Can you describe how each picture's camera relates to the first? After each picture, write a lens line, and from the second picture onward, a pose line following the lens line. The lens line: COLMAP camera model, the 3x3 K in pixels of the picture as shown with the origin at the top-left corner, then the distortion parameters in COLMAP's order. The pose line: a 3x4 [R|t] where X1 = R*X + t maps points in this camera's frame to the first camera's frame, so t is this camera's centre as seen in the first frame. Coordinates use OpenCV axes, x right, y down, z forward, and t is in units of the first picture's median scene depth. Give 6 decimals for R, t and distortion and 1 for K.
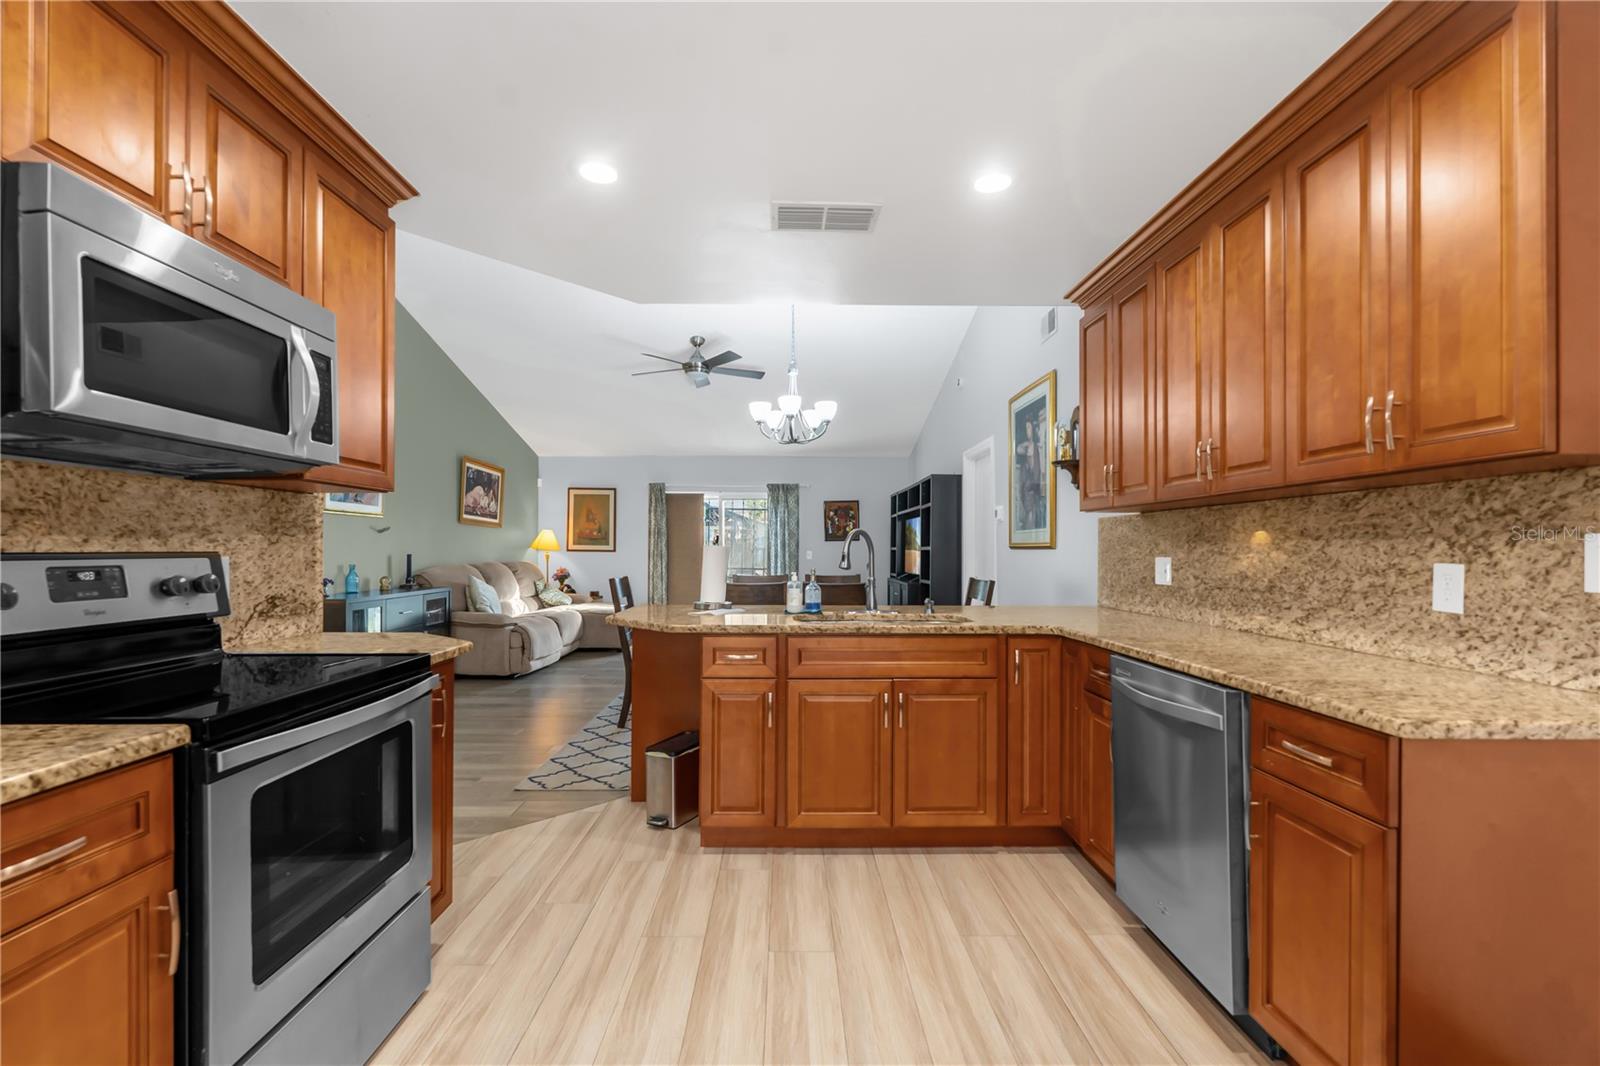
lens RADIAL K [[706.2, 0, 789.9], [0, 706.2, 547.4], [0, 0, 1]] dist [-0.002699, -0.002119]
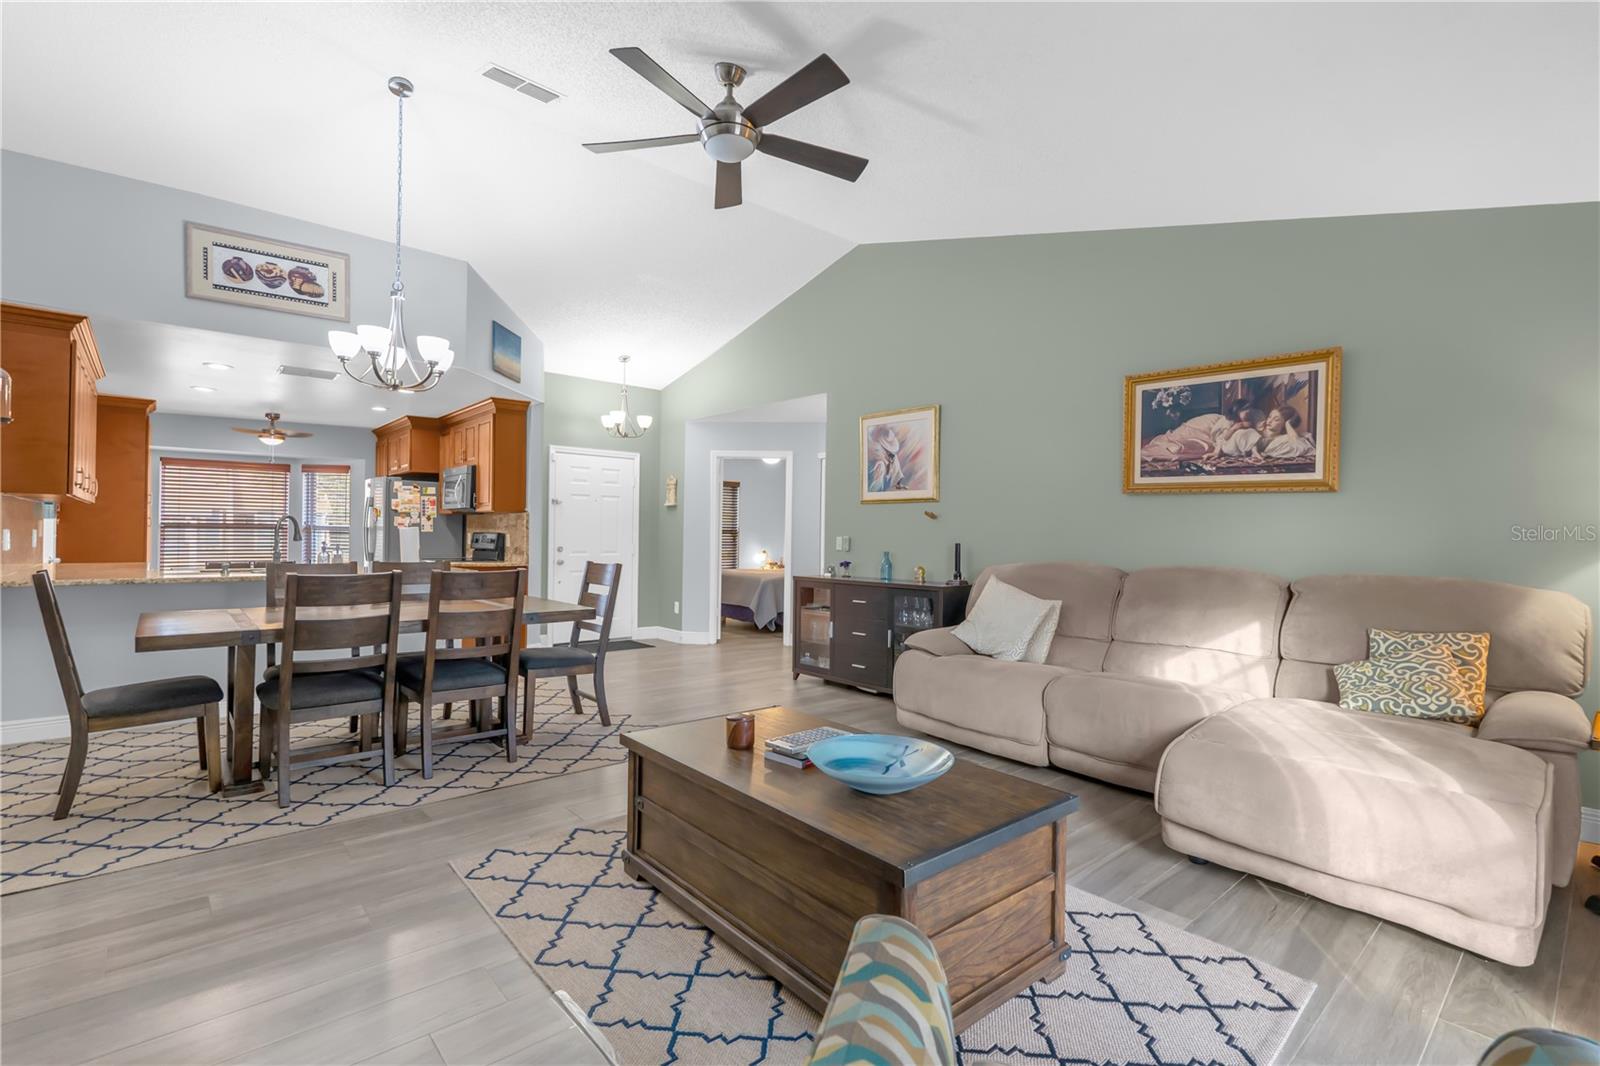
lens RADIAL K [[748.4, 0, 790.6], [0, 748.4, 535.5], [0, 0, 1]] dist [-0.001103, -0.000725]
pose [[-0.770731, -0.014626, -0.636993, 0.361933], [-0.014756, 0.999878, -0.005104, 0.017814], [0.636990, 0.005466, -0.770853, 3.457608]]
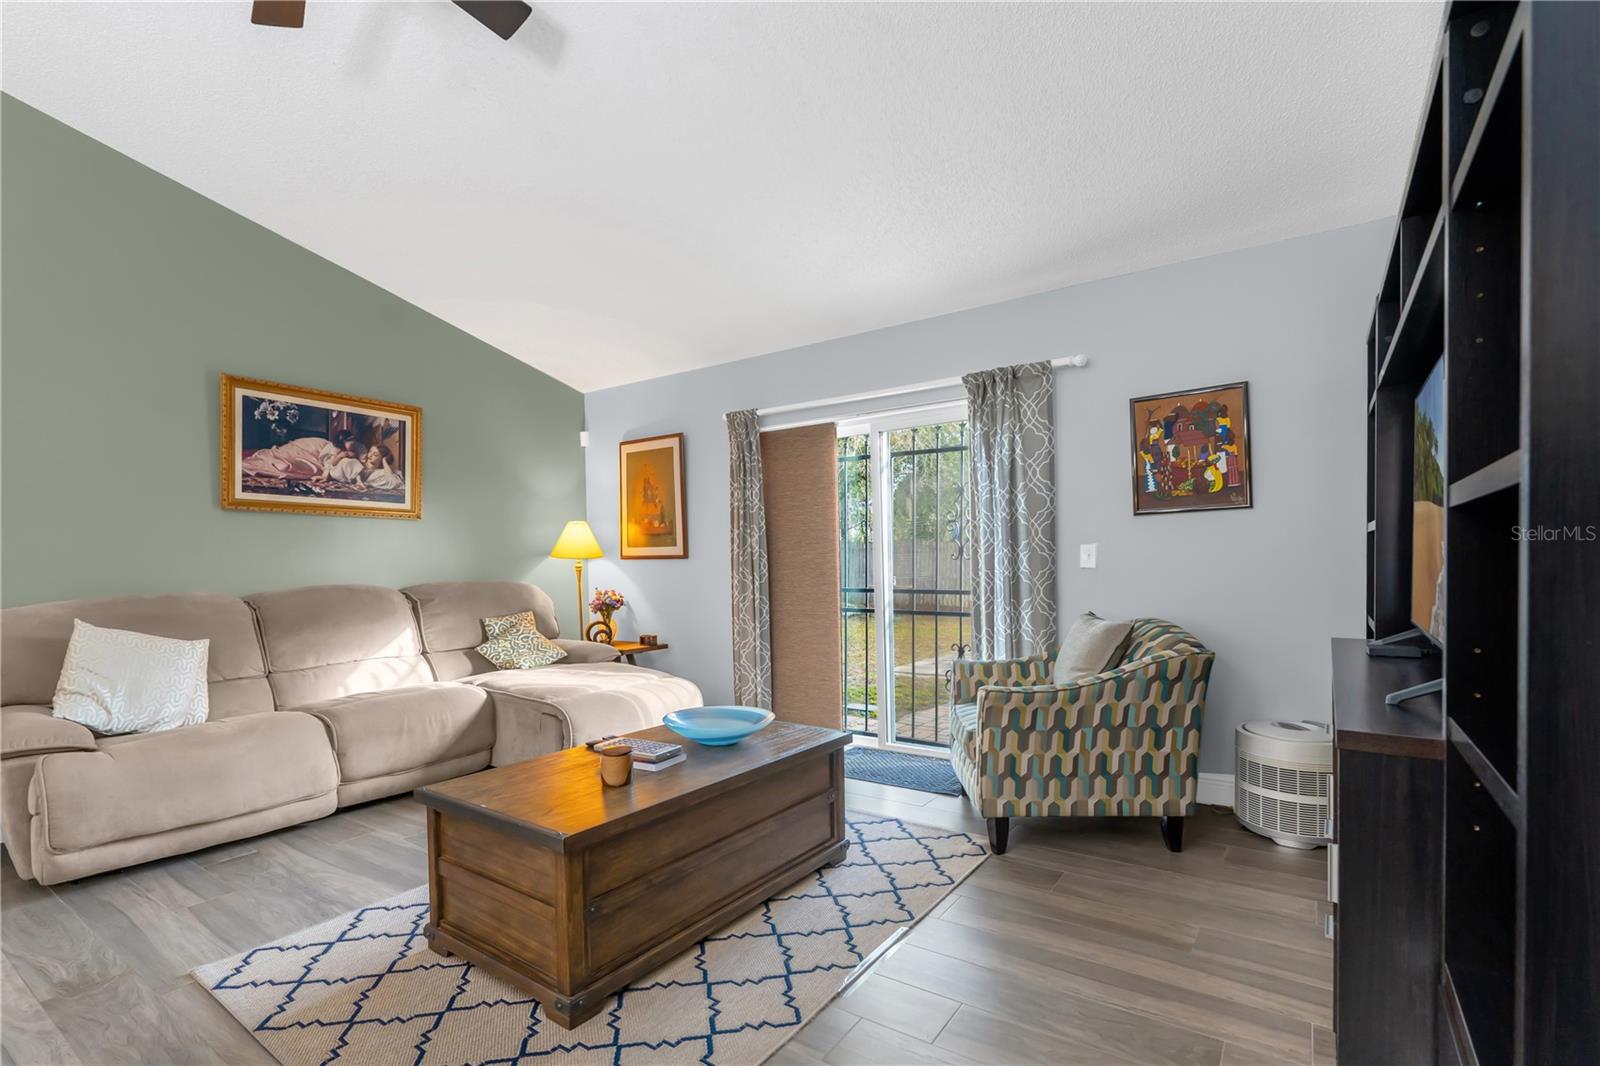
lens RADIAL K [[748.4, 0, 782.8], [0, 748.4, 575.4], [0, 0, 1]] dist [-0.001103, -0.000725]
pose [[0.808478, -0.006968, -0.588485, 0.445664], [0.025803, 0.999388, 0.023616, 0.026743], [0.587960, -0.034278, 0.808163, 2.137888]]
